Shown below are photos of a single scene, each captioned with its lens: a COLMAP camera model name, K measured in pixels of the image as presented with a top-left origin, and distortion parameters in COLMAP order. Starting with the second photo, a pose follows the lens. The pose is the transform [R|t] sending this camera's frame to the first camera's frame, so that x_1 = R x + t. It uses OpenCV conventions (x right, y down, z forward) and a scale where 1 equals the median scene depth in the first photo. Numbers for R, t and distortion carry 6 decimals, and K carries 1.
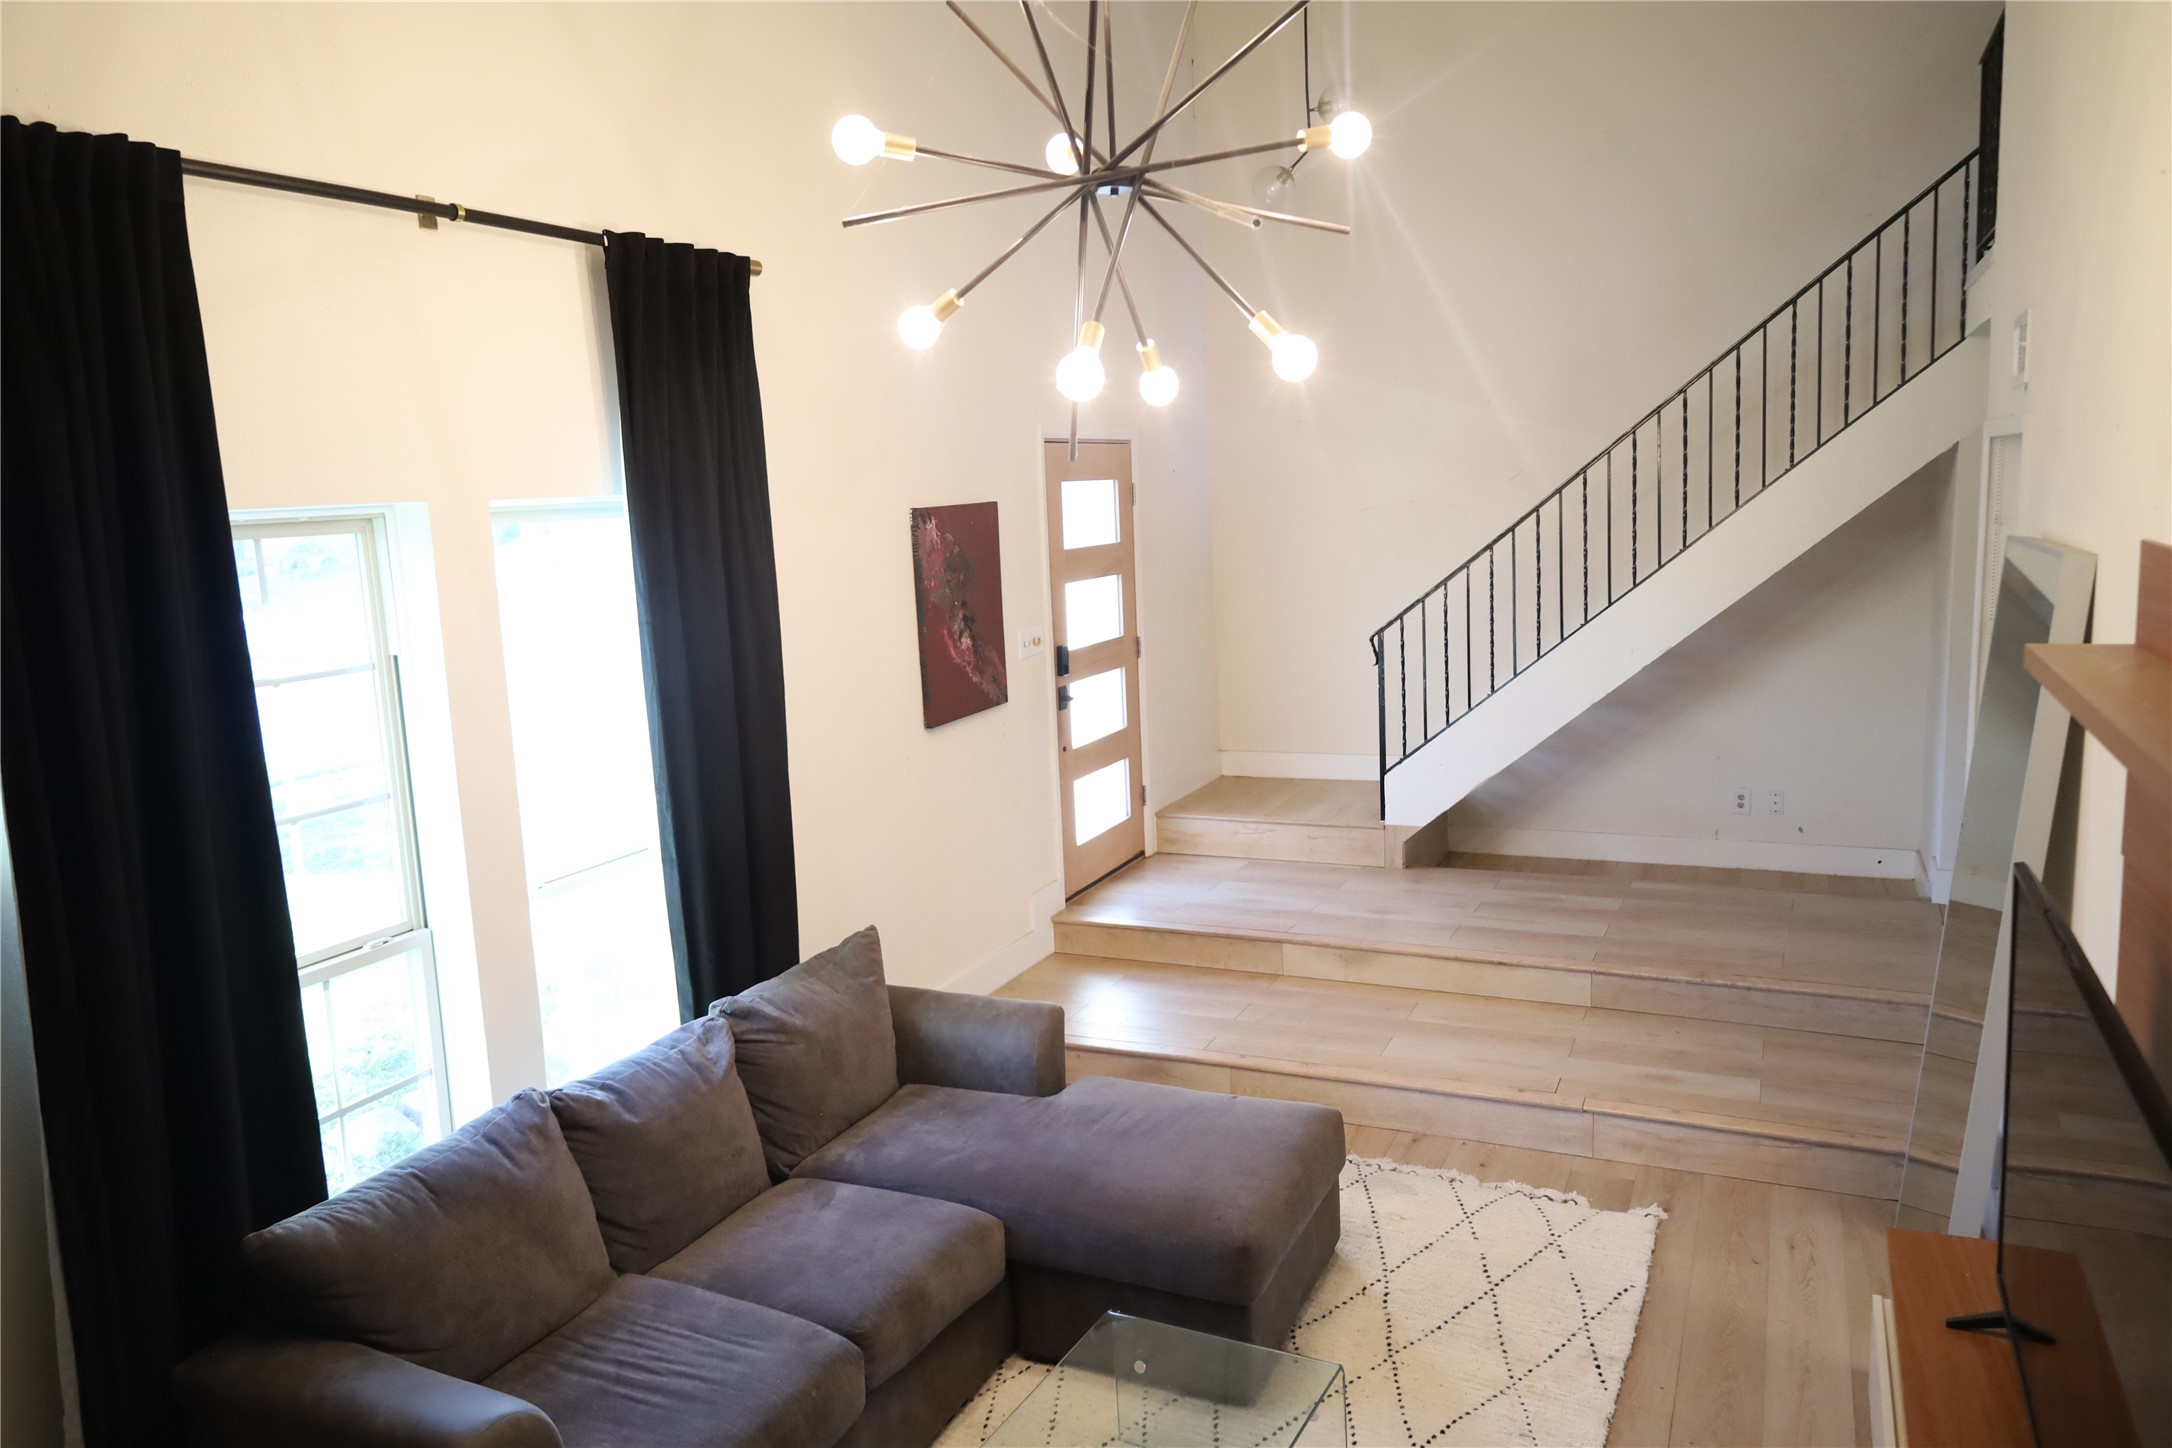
lens RADIAL K [[1507.1, 0, 1091.8], [0, 1507.1, 722.7], [0, 0, 1]] dist [-0.000251, -0.003312]
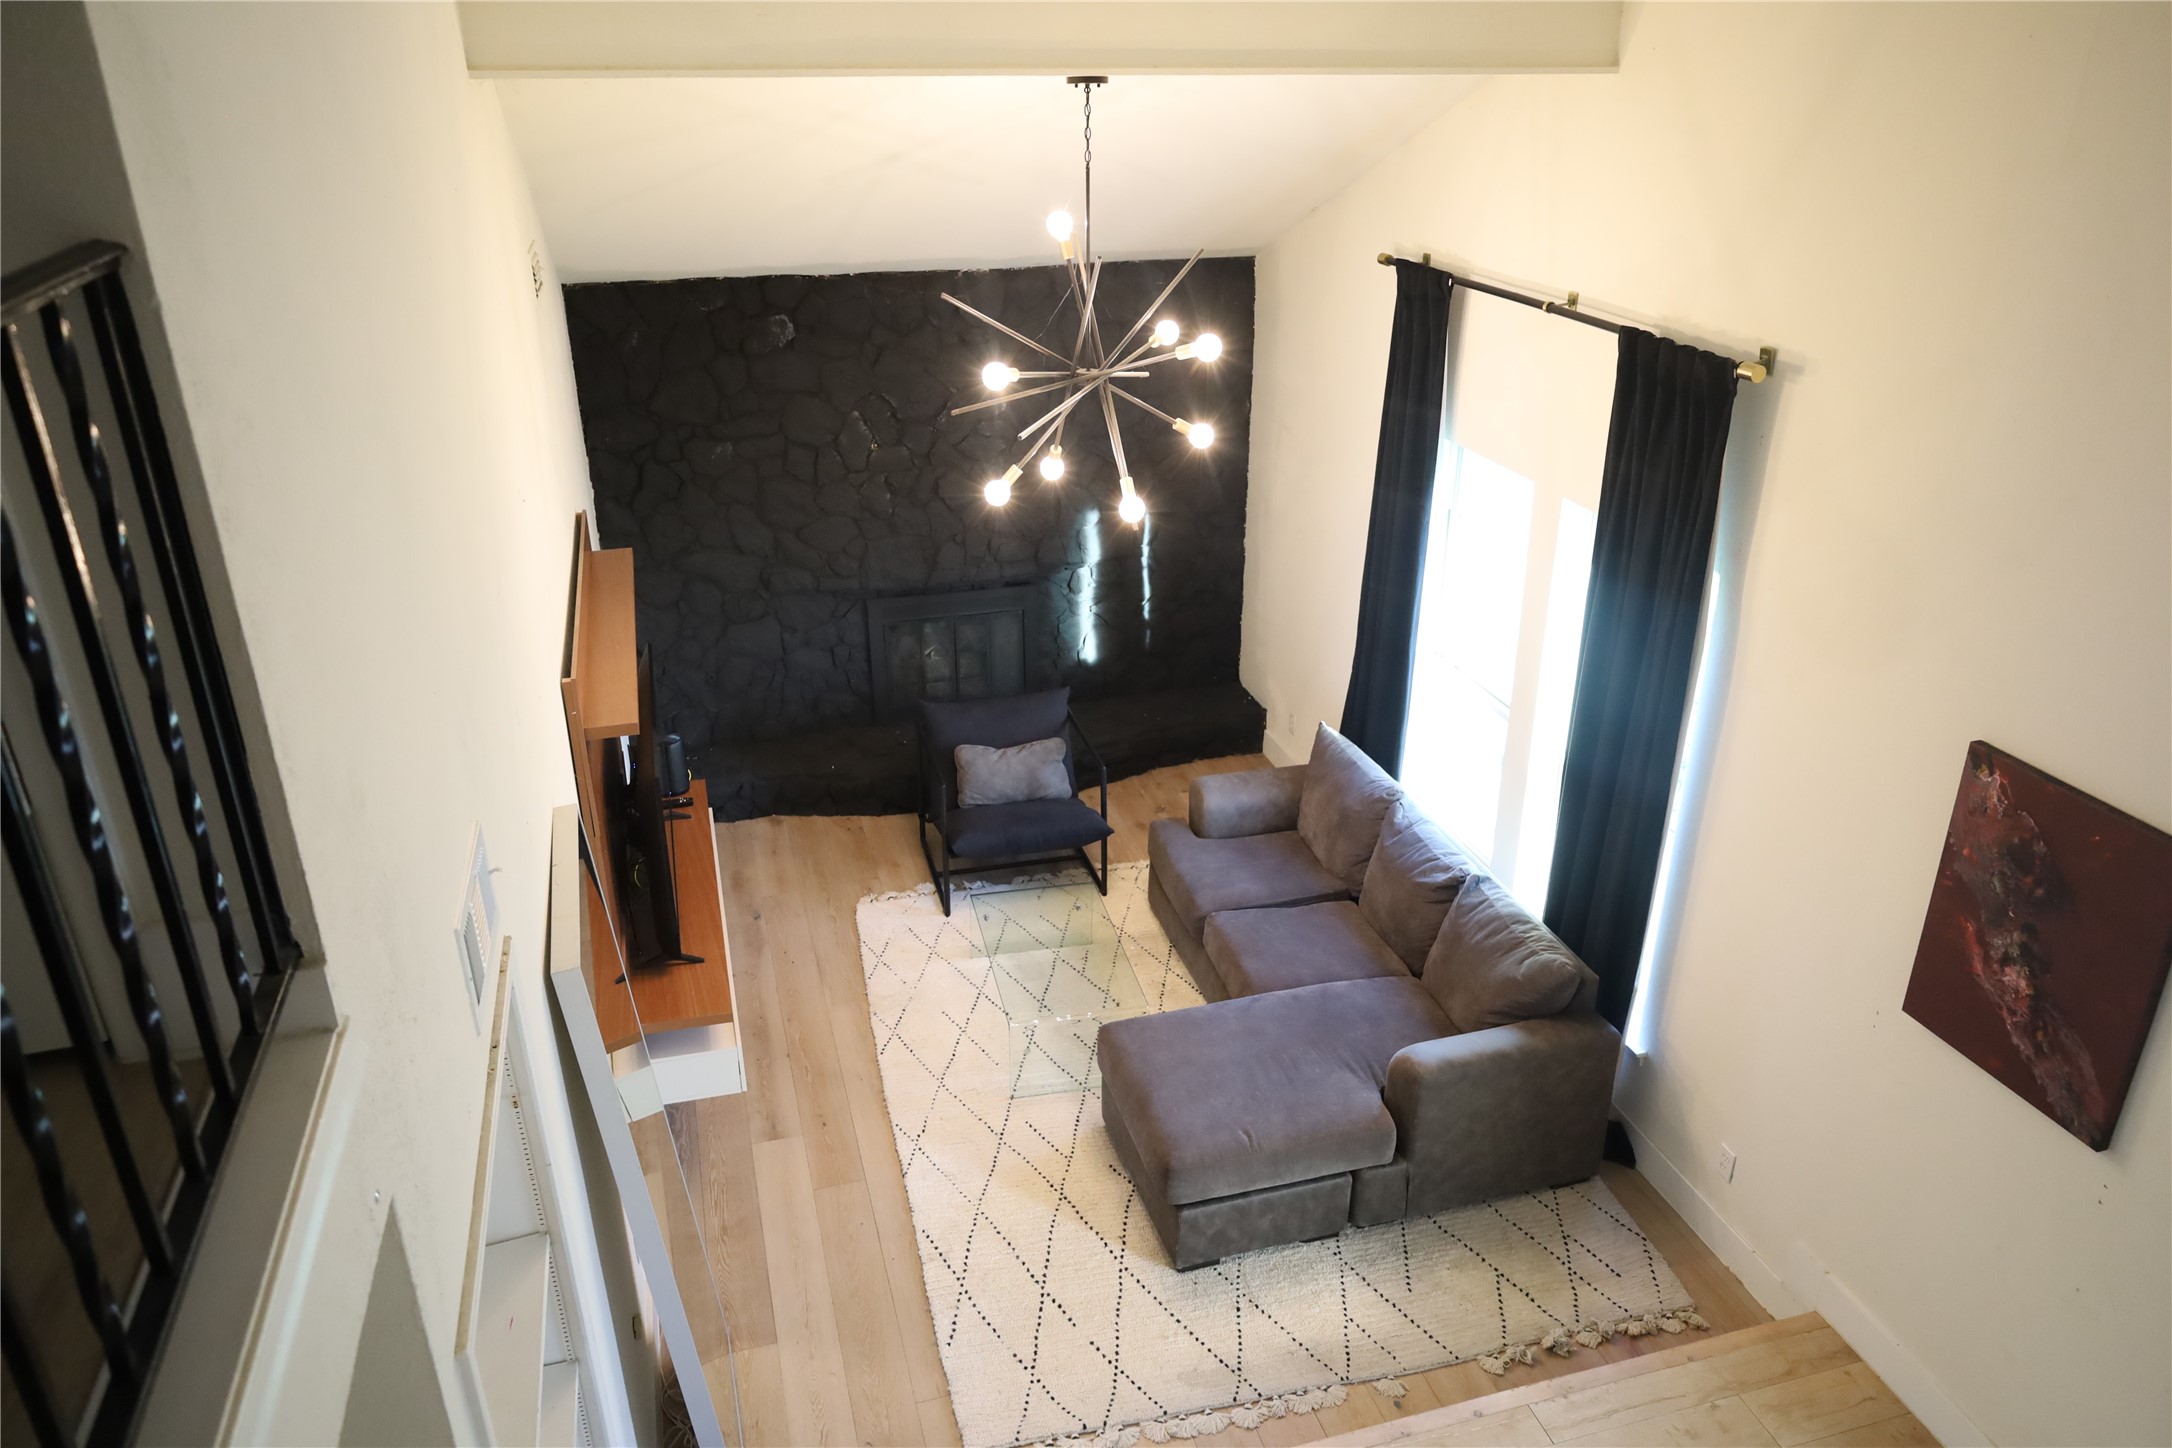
lens RADIAL K [[1507.1, 0, 1091.3], [0, 1507.1, 718.9], [0, 0, 1]] dist [-0.000251, -0.003312]
pose [[-0.751428, 0.321732, -0.576059, 0.561278], [-0.061496, 0.835112, 0.546631, -0.485194], [0.656943, 0.446179, -0.607741, 1.106237]]
